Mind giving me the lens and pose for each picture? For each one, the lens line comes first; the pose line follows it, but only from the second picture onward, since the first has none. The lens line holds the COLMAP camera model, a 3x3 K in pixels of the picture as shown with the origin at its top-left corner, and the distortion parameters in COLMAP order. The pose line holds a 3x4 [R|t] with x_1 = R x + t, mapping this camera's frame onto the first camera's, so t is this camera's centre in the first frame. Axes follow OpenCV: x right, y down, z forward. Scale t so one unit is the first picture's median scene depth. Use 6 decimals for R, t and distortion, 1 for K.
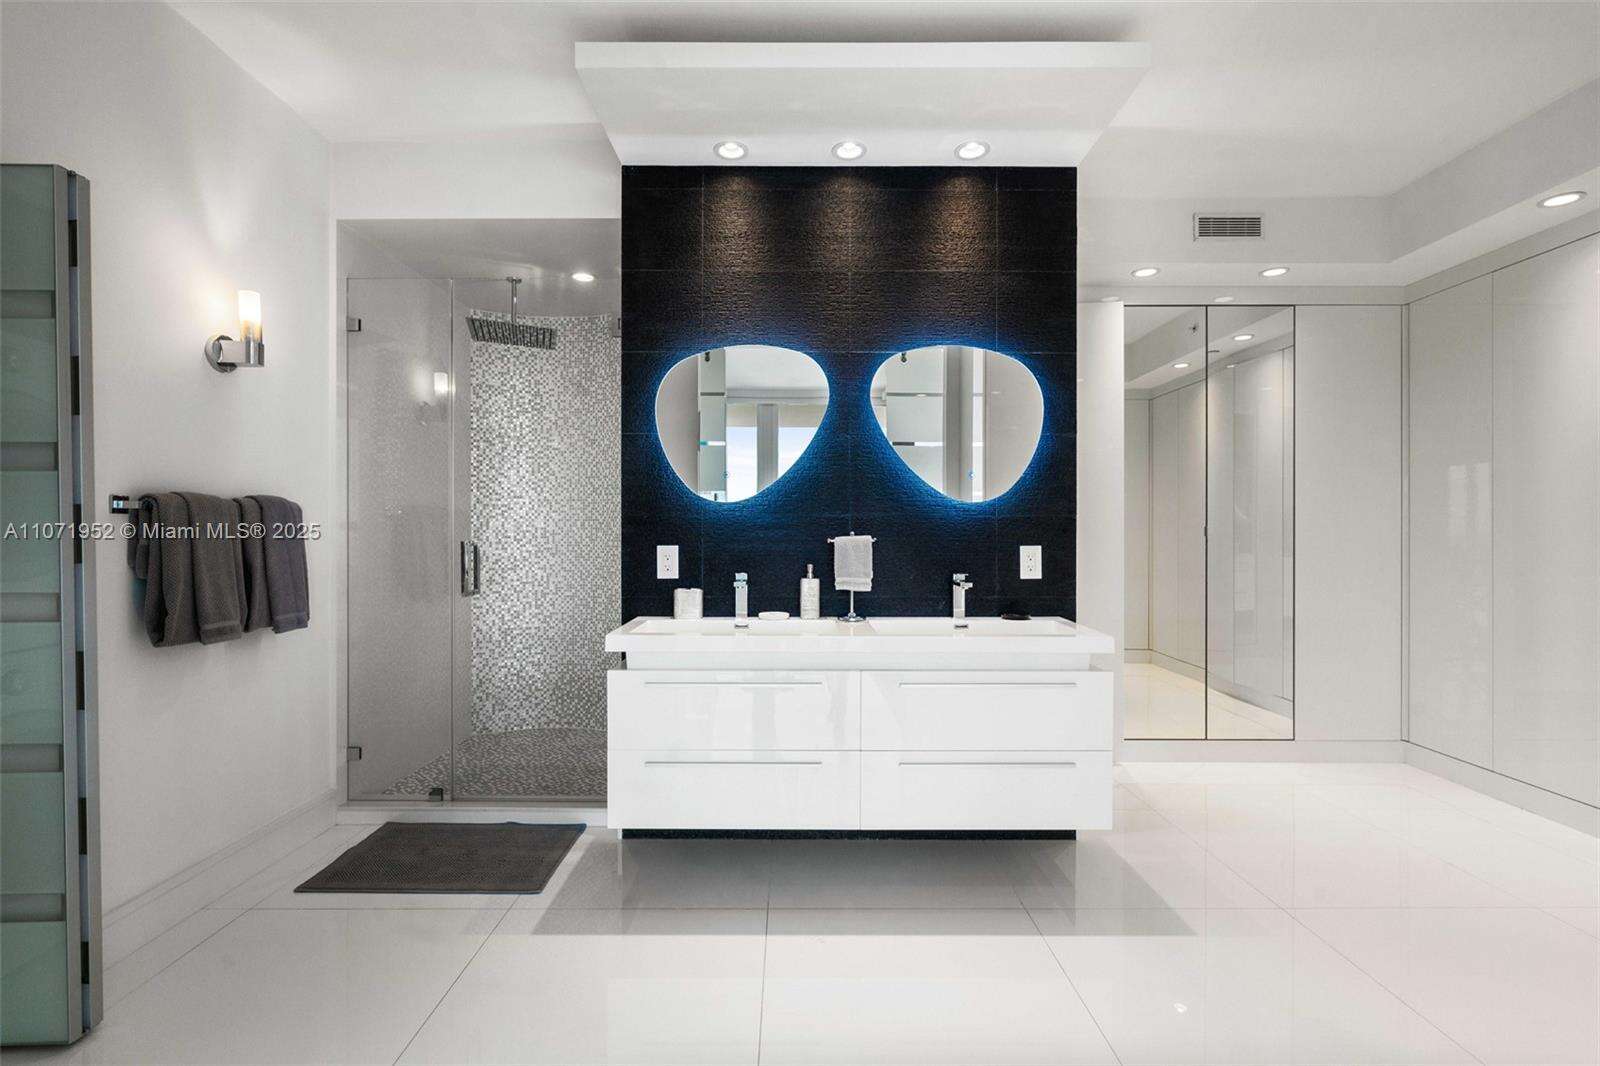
lens RADIAL K [[731.7, 0, 804.3], [0, 731.7, 529.5], [0, 0, 1]] dist [0.001800, 0.000813]
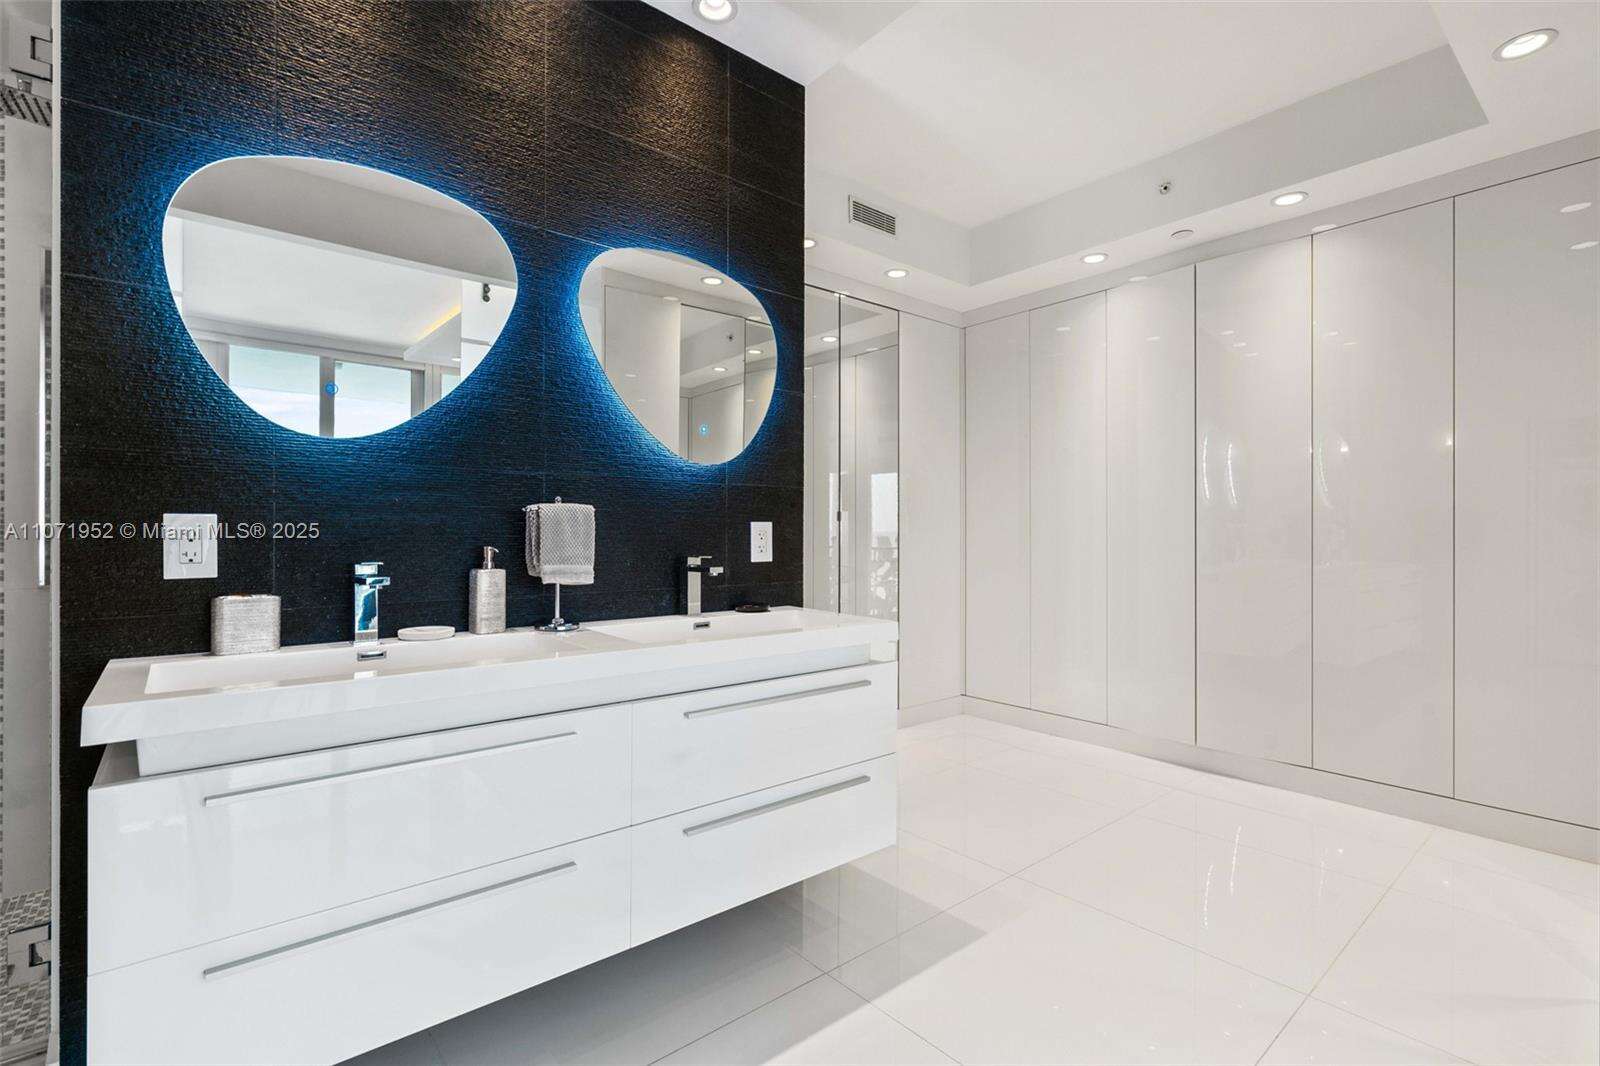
lens RADIAL K [[731.7, 0, 804.3], [0, 731.7, 529.5], [0, 0, 1]] dist [0.001800, 0.000813]
pose [[0.769825, 0.003732, 0.638244, -0.185559], [-0.000878, 0.999988, -0.004789, 0.035666], [-0.638254, 0.003126, 0.769819, 0.340717]]
